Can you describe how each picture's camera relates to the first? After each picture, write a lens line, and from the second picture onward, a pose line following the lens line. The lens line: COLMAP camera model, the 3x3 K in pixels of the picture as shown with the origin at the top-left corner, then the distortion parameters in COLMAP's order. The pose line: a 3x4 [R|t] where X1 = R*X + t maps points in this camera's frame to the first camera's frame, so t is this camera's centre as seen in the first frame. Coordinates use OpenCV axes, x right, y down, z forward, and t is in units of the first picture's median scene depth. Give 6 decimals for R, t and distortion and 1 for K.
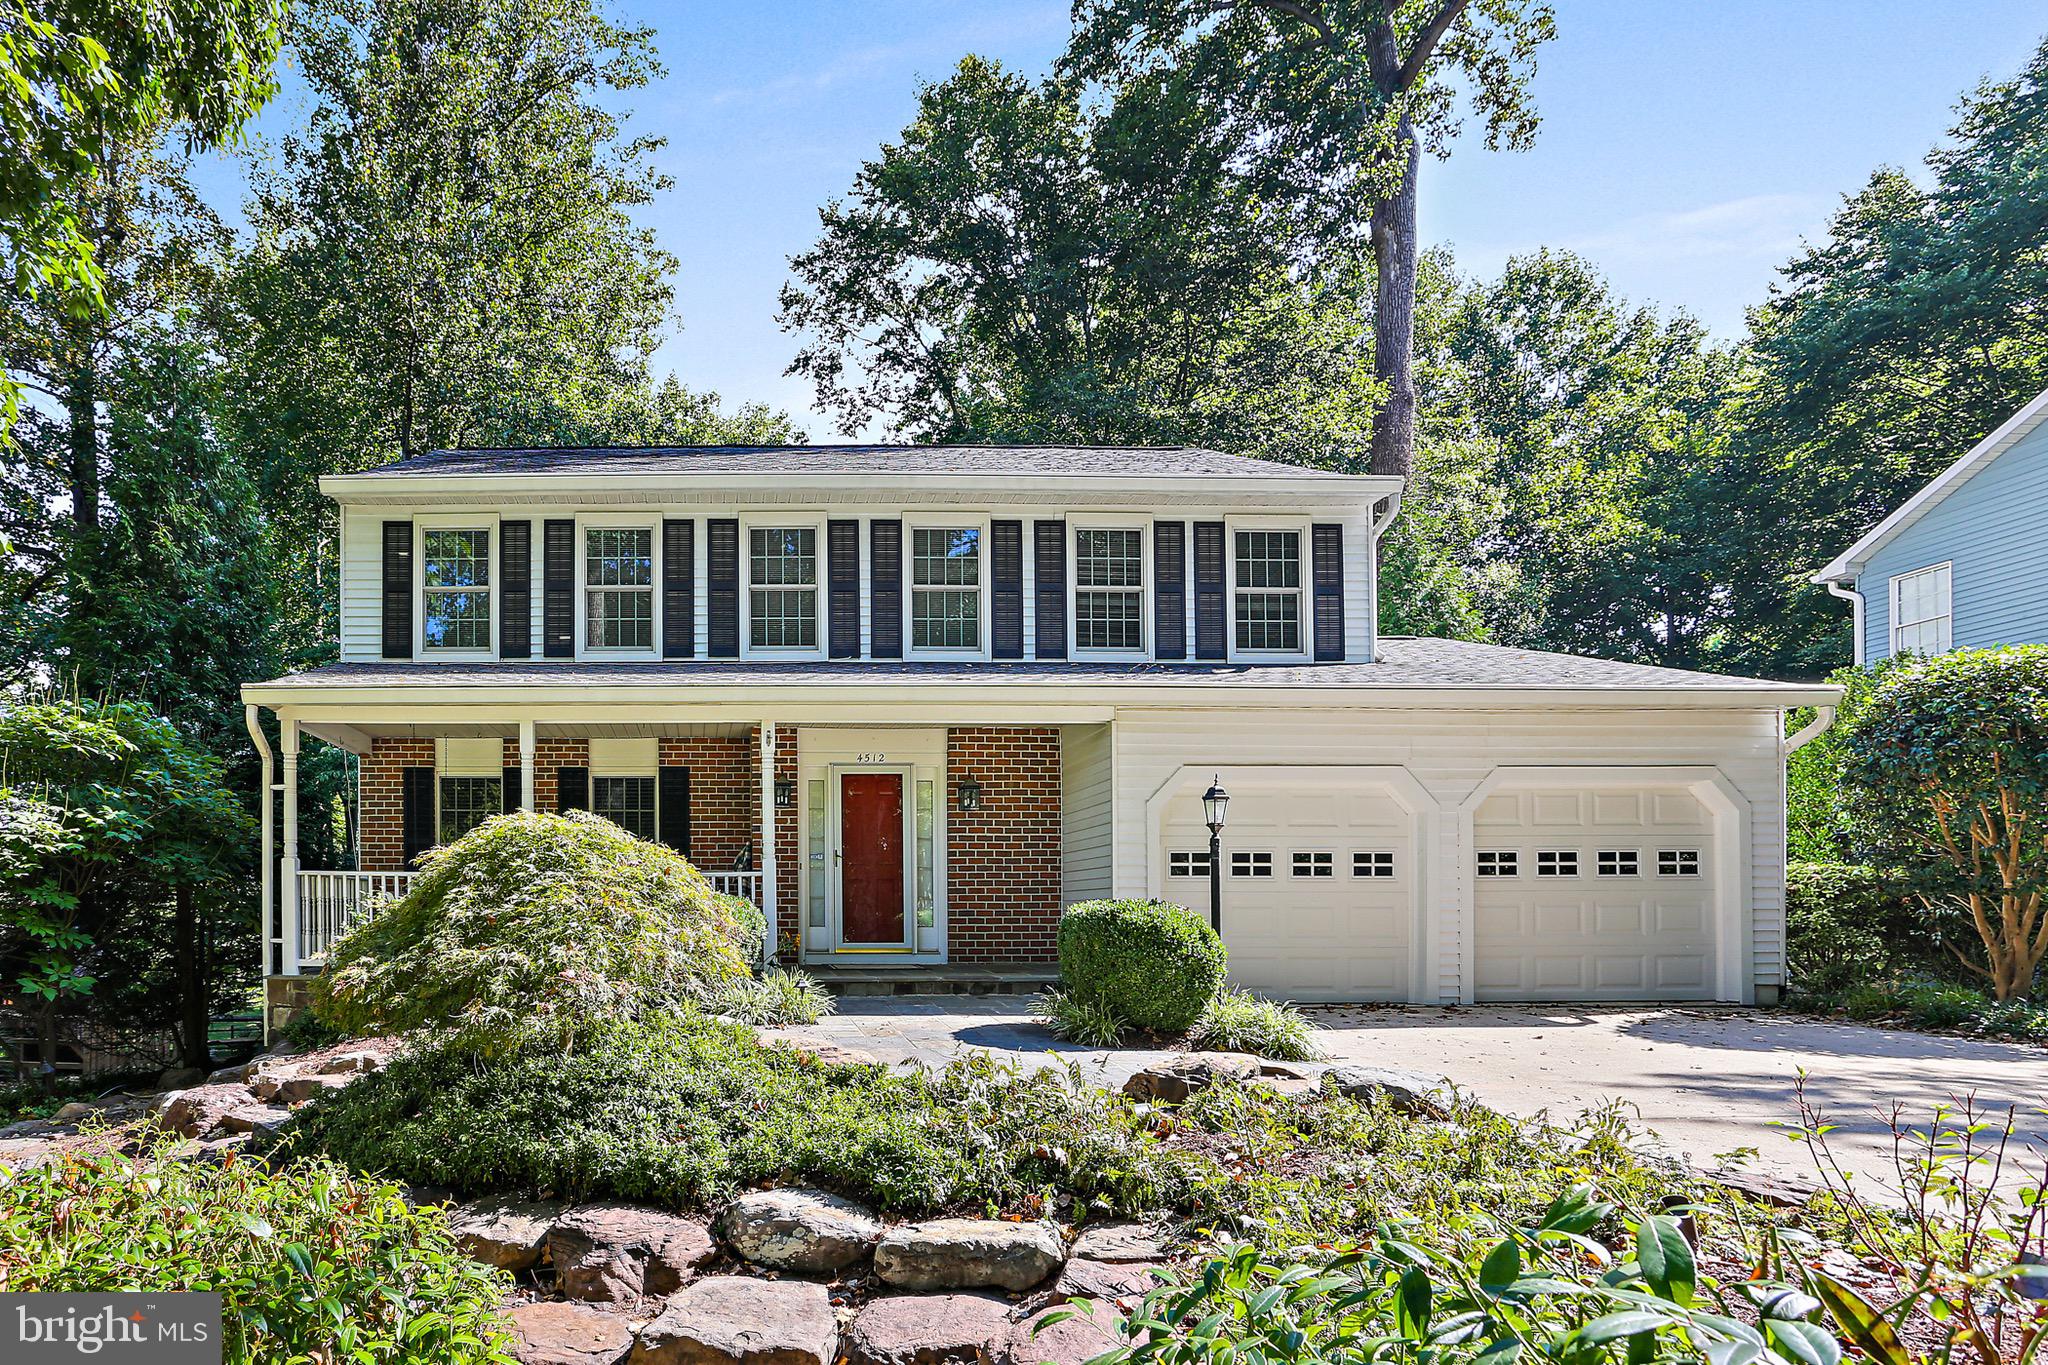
lens RADIAL K [[1072.7, 0, 1025.5], [0, 1072.7, 769.5], [0, 0, 1]] dist [-0.057743, 0.053461]
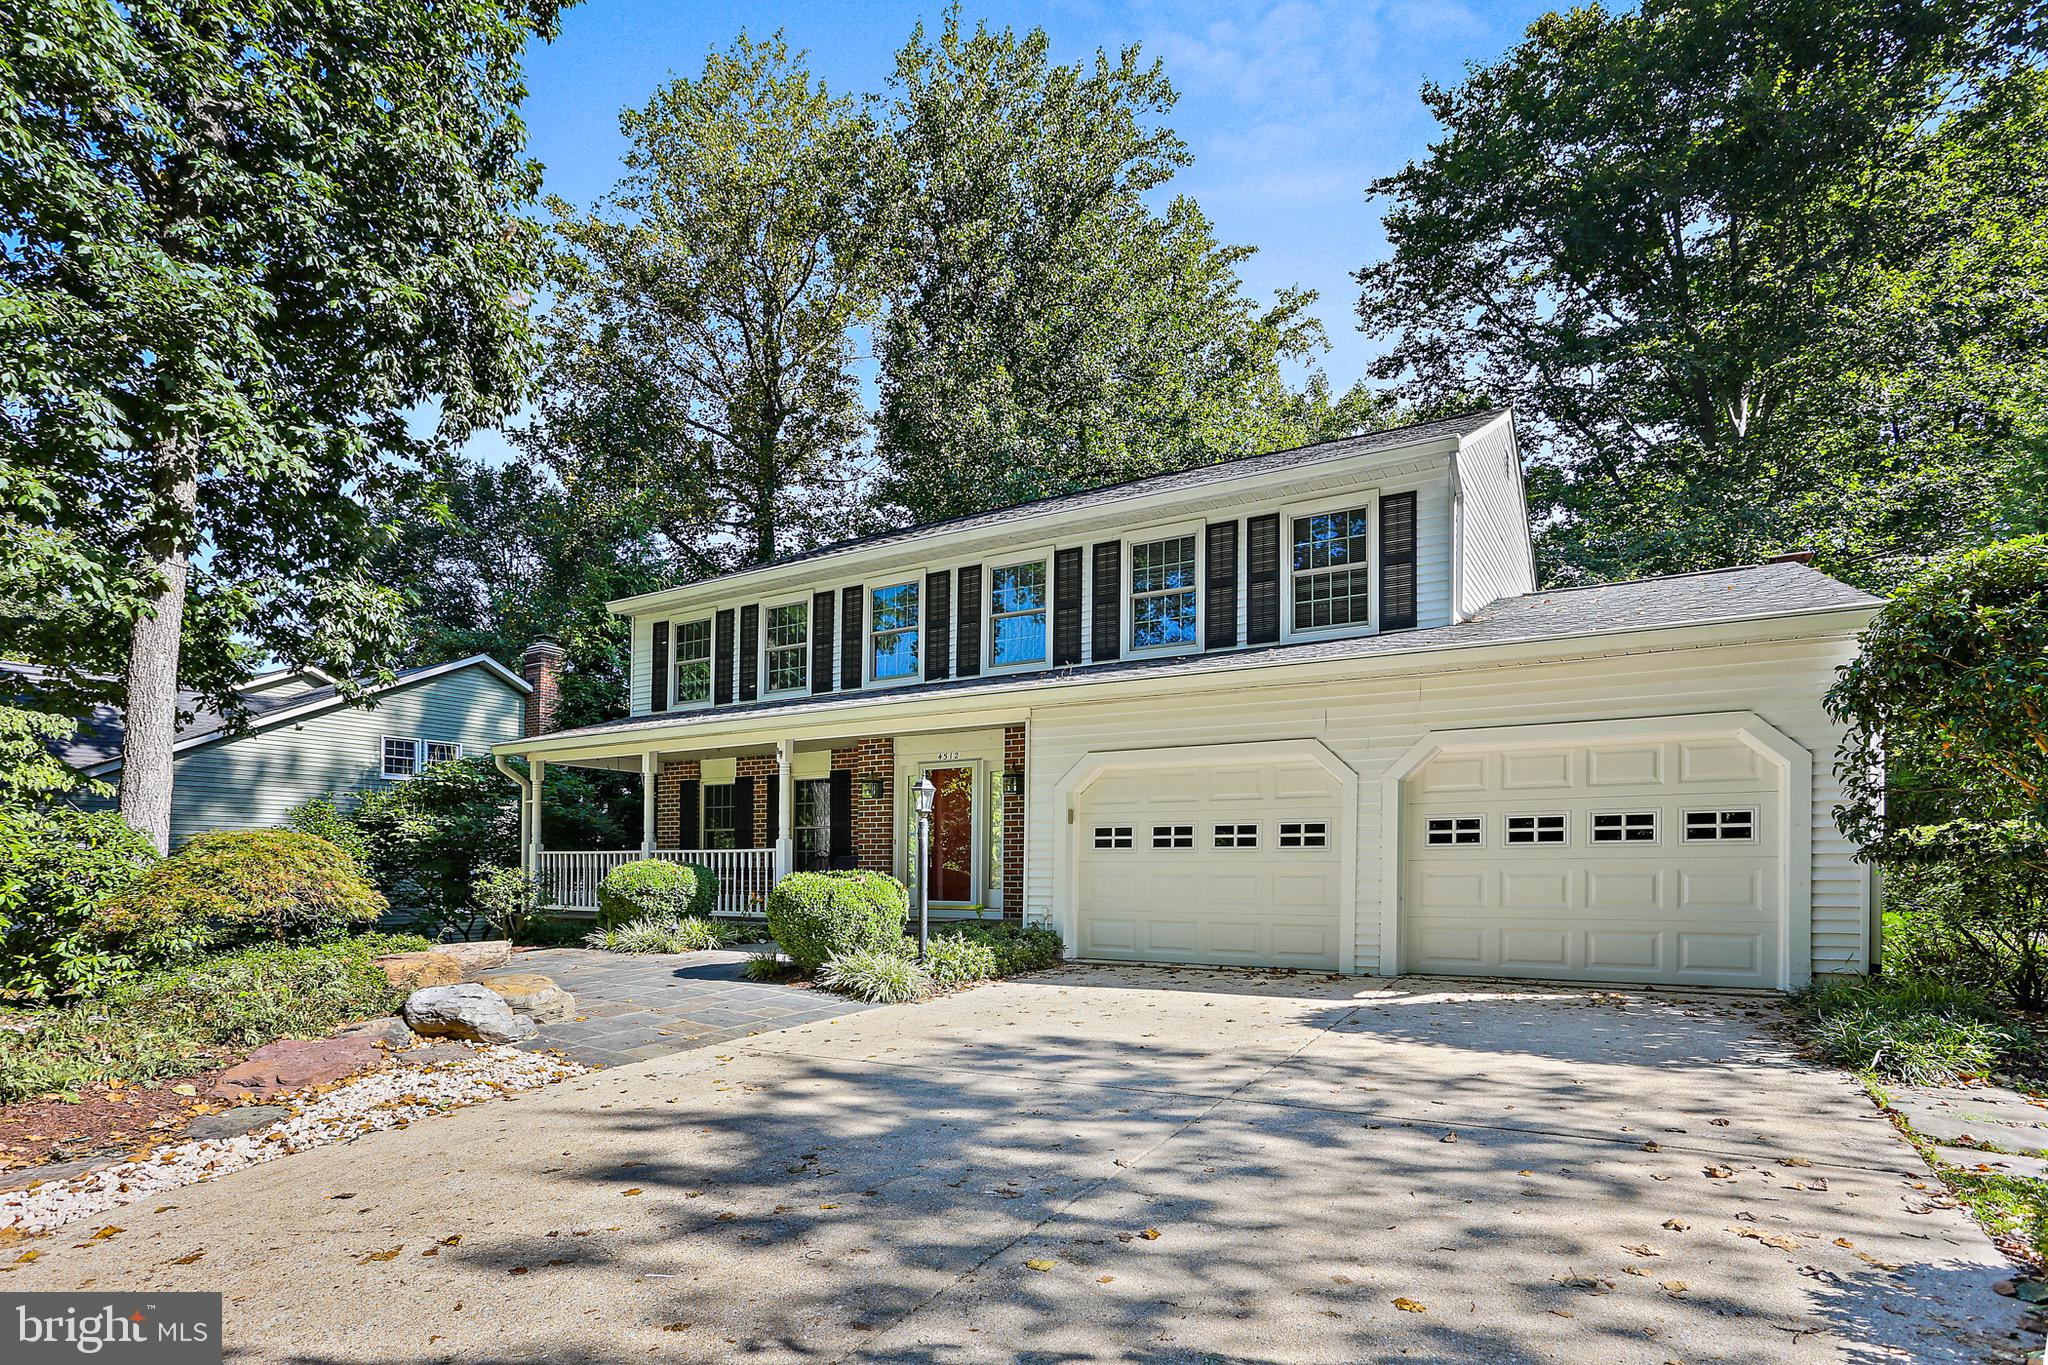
lens RADIAL K [[1017.6, 0, 1024.0], [0, 1017.6, 682.5], [0, 0, 1]] dist [-0.053074, 0.027616]
pose [[0.854152, -0.092083, -0.511805, 0.583612], [0.060596, 0.995117, -0.077911, 0.001472], [0.516480, 0.035534, 0.855561, 0.006999]]
